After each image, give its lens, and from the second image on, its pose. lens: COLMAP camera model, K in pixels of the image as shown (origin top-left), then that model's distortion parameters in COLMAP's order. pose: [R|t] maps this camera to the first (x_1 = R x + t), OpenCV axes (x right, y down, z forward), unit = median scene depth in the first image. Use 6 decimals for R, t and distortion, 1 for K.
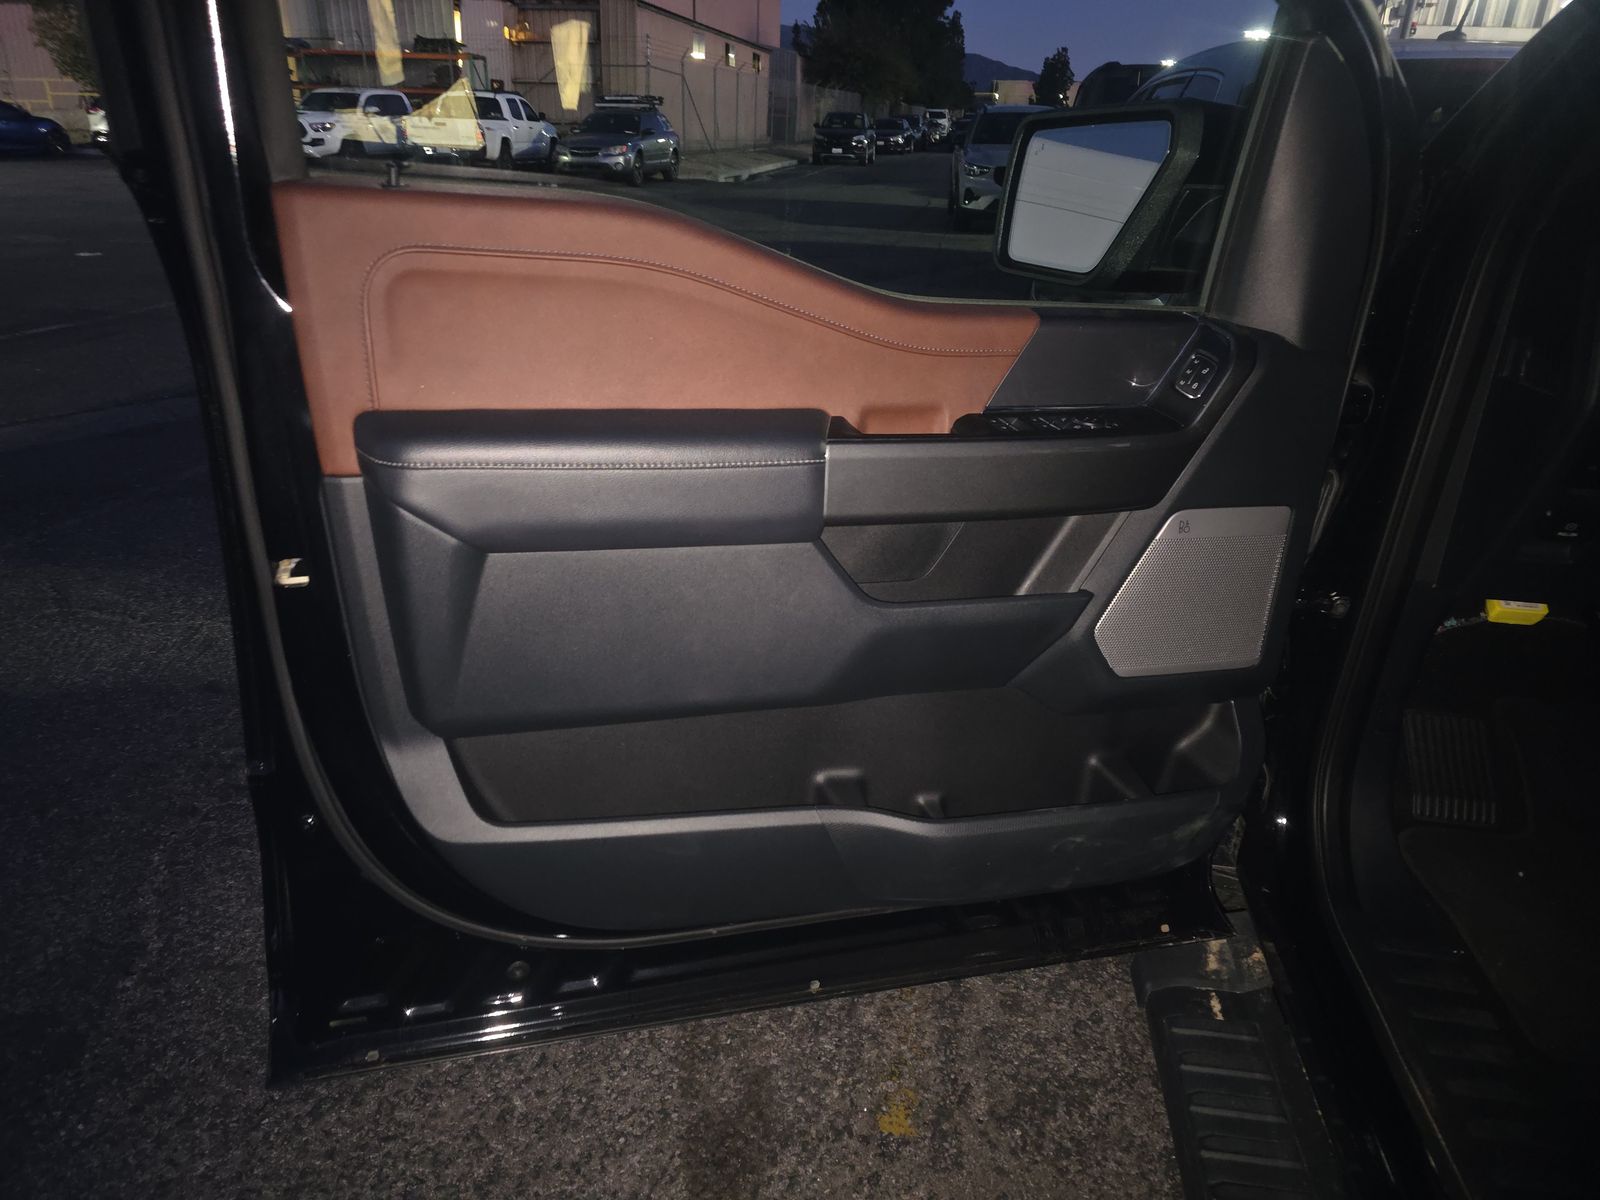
lens RADIAL K [[1058.6, 0, 820.9], [0, 1058.6, 601.2], [0, 0, 1]] dist [0.068044, -0.056428]
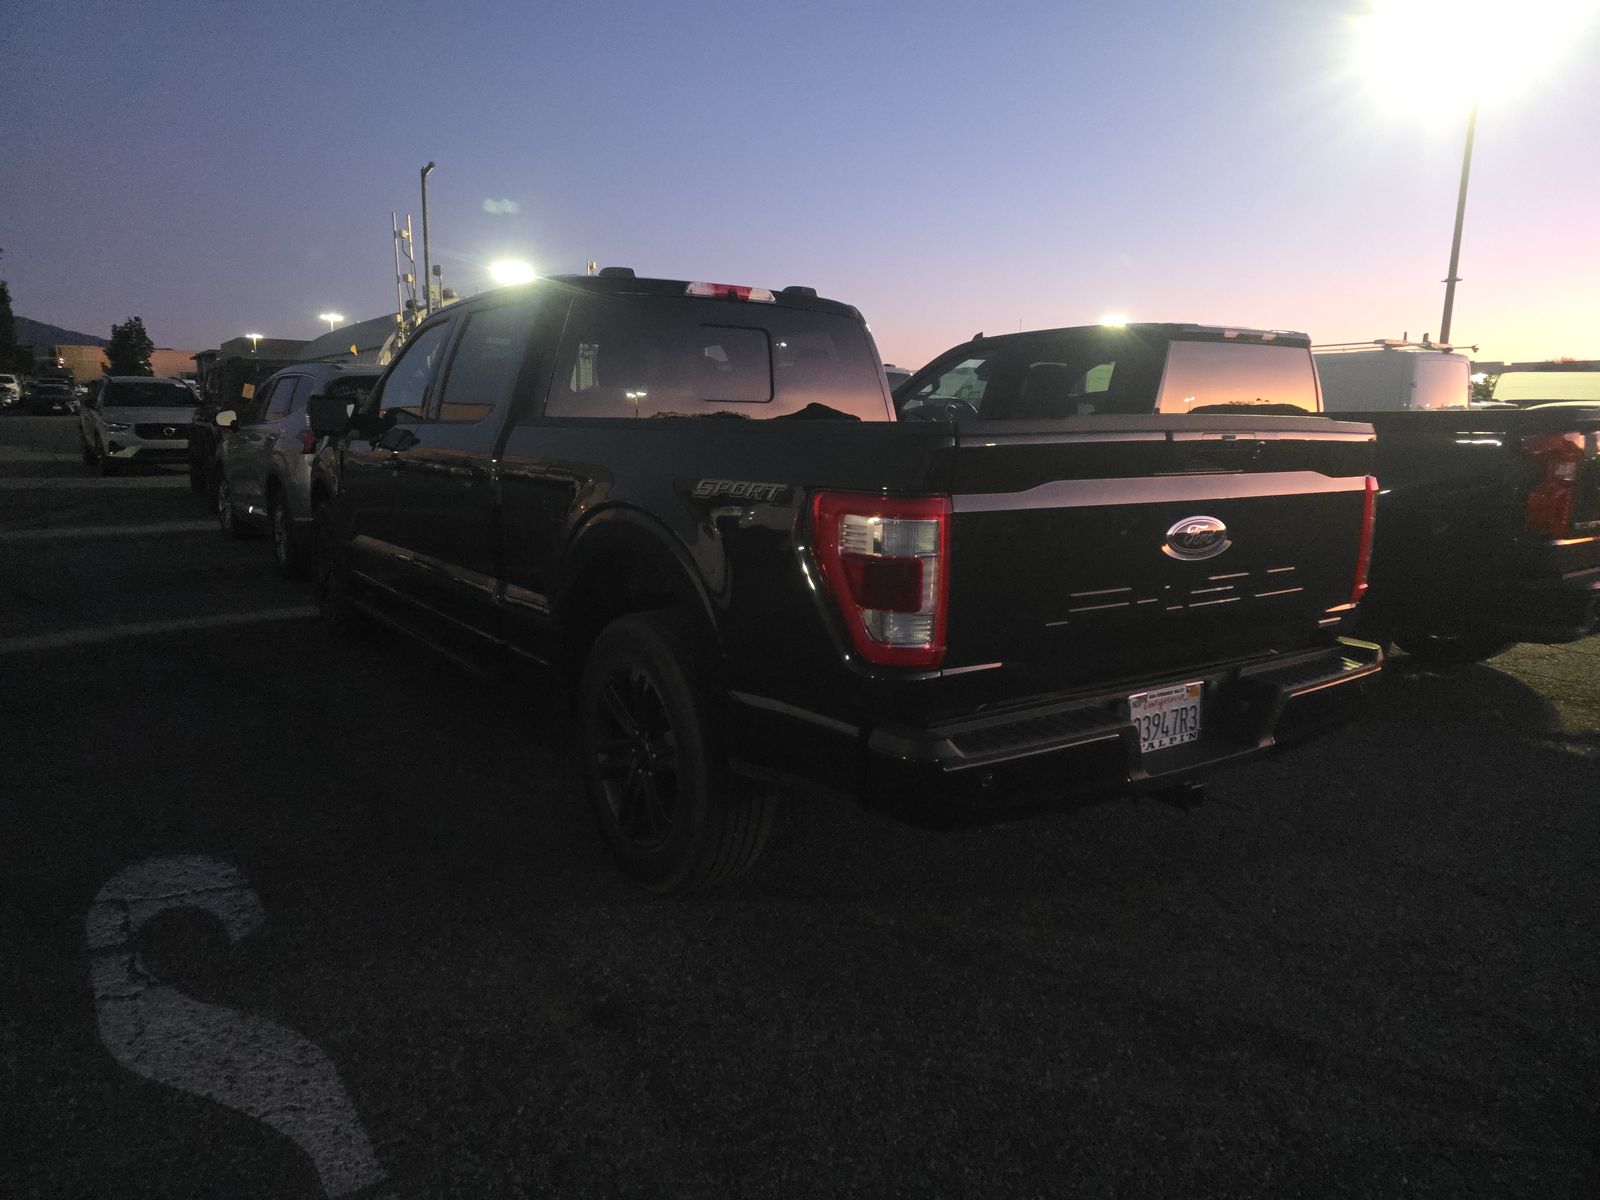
lens RADIAL K [[1050.9, 0, 788.2], [0, 1050.9, 581.5], [0, 0, 1]] dist [0.068466, -0.058742]
pose [[0.740918, -0.120456, 0.660704, -0.043932], [0.273905, 0.952444, -0.133515, 0.050100], [-0.613201, 0.279894, 0.738677, -0.116484]]
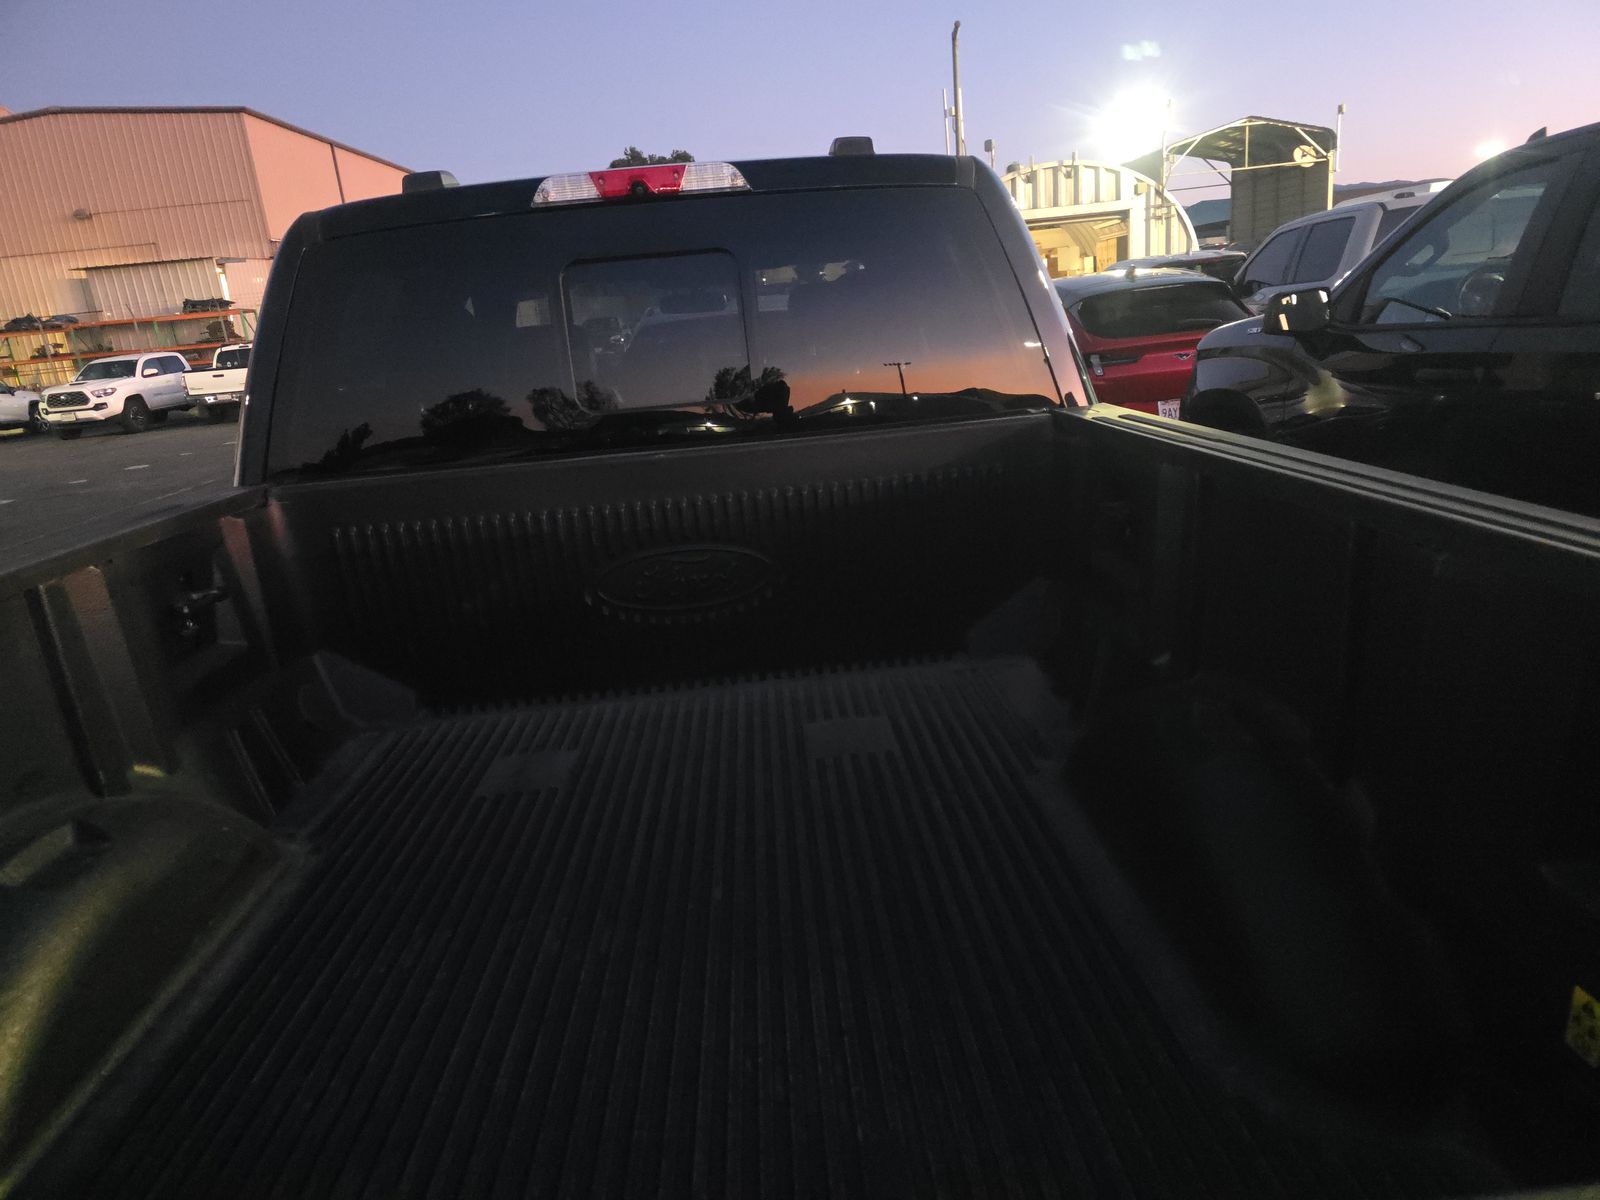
lens RADIAL K [[1058.6, 0, 820.9], [0, 1058.6, 601.2], [0, 0, 1]] dist [0.068044, -0.056428]
pose [[0.974678, -0.162502, 0.153611, 0.030529], [0.183785, 0.973468, -0.136323, 0.033792], [-0.127383, 0.161102, 0.978683, -0.089199]]
